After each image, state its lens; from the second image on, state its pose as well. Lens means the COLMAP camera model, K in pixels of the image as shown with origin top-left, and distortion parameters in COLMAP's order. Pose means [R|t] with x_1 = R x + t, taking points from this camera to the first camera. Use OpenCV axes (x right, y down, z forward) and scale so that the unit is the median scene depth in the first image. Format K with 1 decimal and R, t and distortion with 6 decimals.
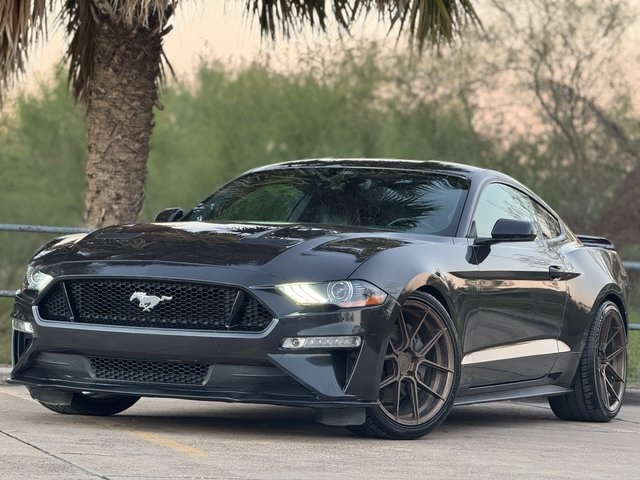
lens RADIAL K [[2230.2, 0, 320.0], [0, 2230.2, 240.0], [0, 0, 1]] dist [0.193861, 2.695157]
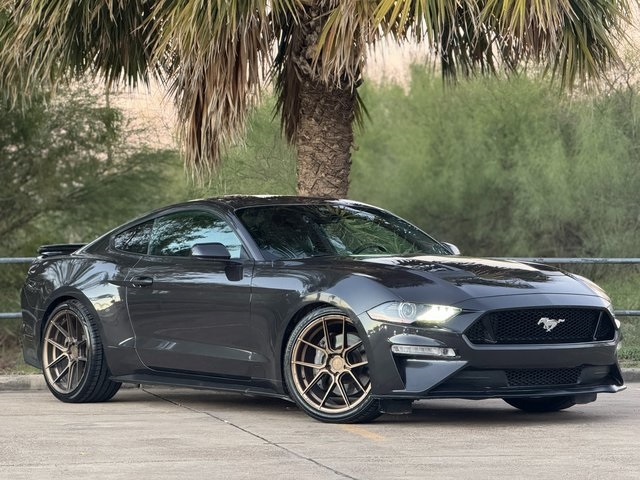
lens RADIAL K [[2230.2, 0, 320.0], [0, 2230.2, 240.0], [0, 0, 1]] dist [0.193861, 2.695157]
pose [[0.993503, -0.050547, -0.101963, 0.041512], [0.051671, 0.998629, 0.008407, -0.030248], [0.101399, -0.013621, 0.994753, -0.277003]]
